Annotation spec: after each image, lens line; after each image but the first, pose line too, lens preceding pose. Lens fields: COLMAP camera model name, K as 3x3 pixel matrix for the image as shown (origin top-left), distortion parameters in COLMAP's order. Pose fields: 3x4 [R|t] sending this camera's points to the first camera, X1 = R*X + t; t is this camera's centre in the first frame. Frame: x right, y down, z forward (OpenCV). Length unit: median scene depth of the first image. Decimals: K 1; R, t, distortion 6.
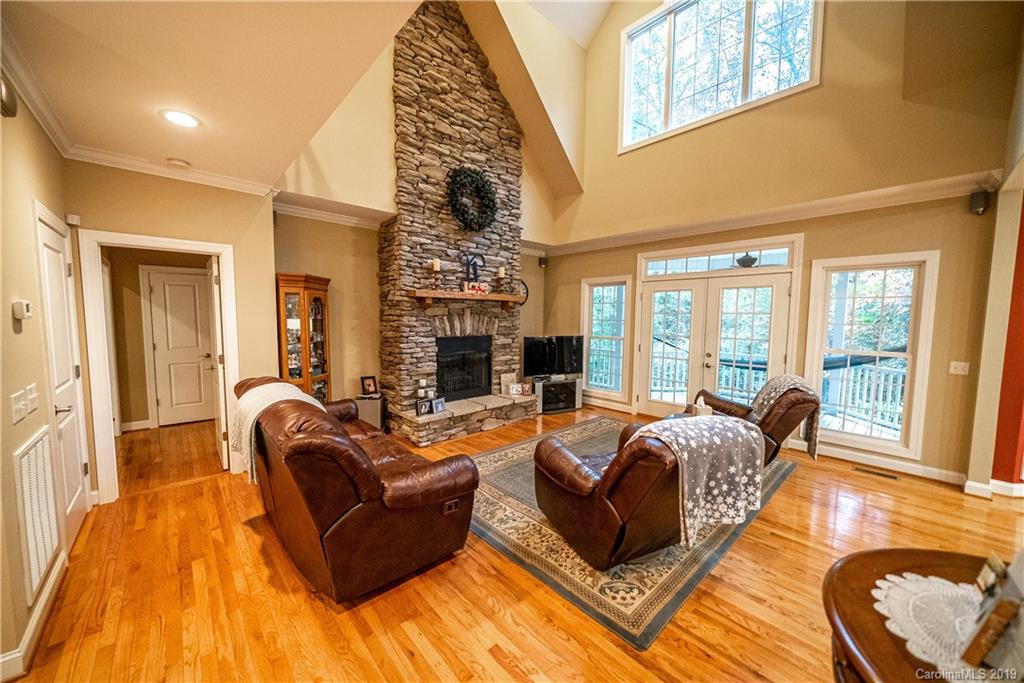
lens RADIAL K [[374.2, 0, 504.7], [0, 374.2, 344.3], [0, 0, 1]] dist [-0.003059, -0.000166]
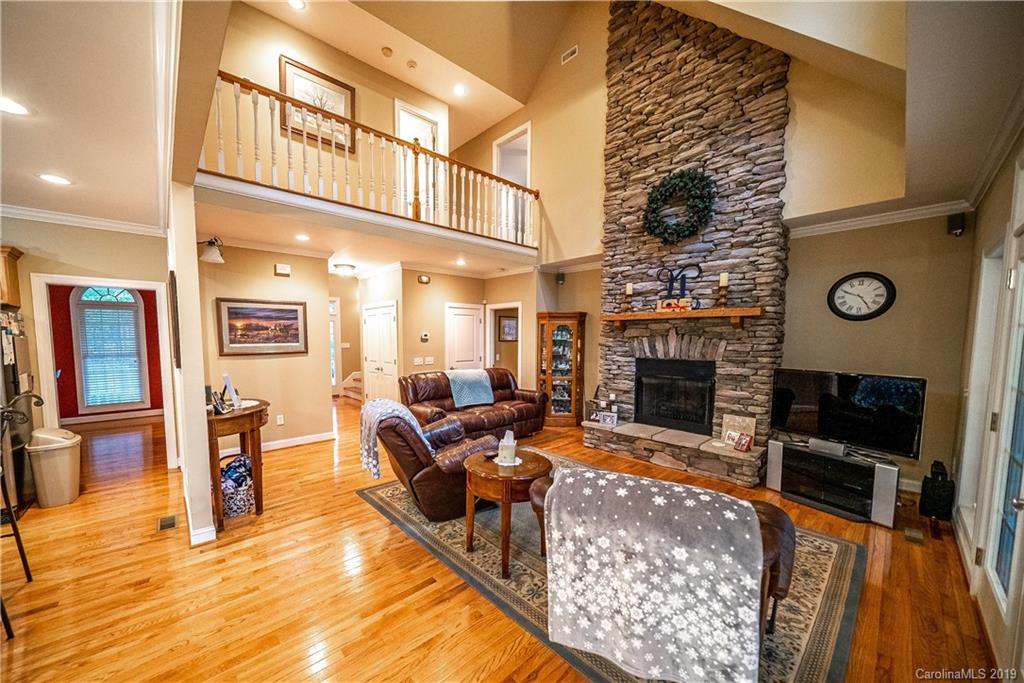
lens RADIAL K [[352.0, 0, 473.6], [0, 352.0, 363.2], [0, 0, 1]] dist [-0.005026, 0.000022]
pose [[-0.016807, 0.066252, -0.997661, 0.779465], [-0.077606, 0.994706, 0.067364, -0.033457], [0.996842, 0.078556, -0.011577, 0.551314]]
